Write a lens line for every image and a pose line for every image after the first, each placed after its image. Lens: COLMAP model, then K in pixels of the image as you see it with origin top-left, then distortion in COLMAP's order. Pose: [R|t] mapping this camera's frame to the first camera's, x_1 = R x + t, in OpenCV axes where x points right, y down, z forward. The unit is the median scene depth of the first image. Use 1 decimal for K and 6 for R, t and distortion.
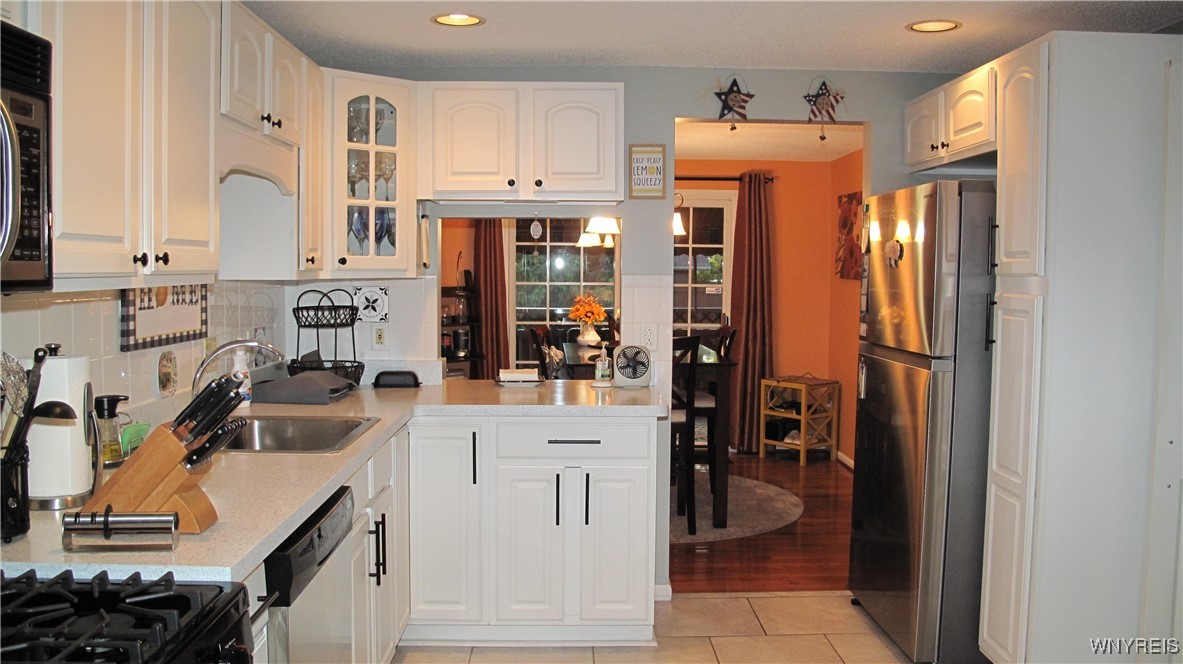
lens RADIAL K [[991.0, 0, 583.5], [0, 991.0, 330.2], [0, 0, 1]] dist [-0.148358, 0.107233]
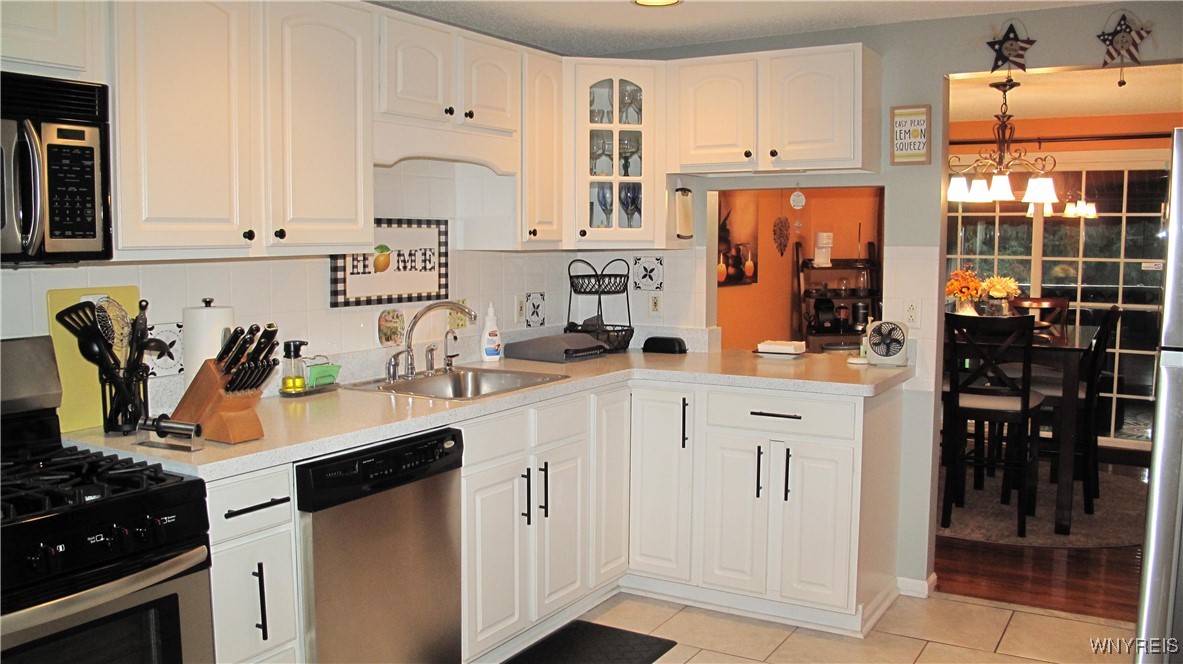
lens RADIAL K [[991.0, 0, 583.5], [0, 991.0, 330.2], [0, 0, 1]] dist [-0.148358, 0.107233]
pose [[0.842325, 0.042301, -0.537308, 0.314396], [-0.026846, 0.998971, 0.036560, -0.002453], [0.538301, -0.016371, 0.842593, 0.062758]]
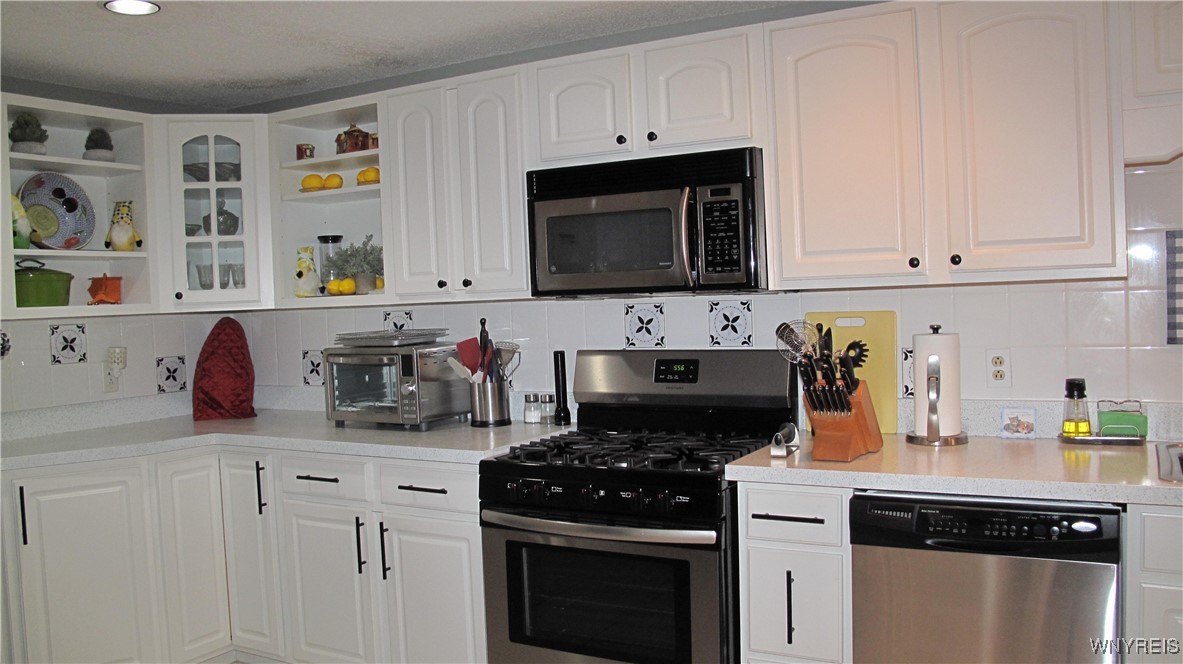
lens RADIAL K [[991.0, 0, 583.5], [0, 991.0, 330.2], [0, 0, 1]] dist [-0.148358, 0.107233]
pose [[-0.514675, 0.064753, -0.854937, 0.455966], [-0.009855, 0.996631, 0.081418, -0.045417], [0.857329, 0.050330, -0.512303, 0.687941]]
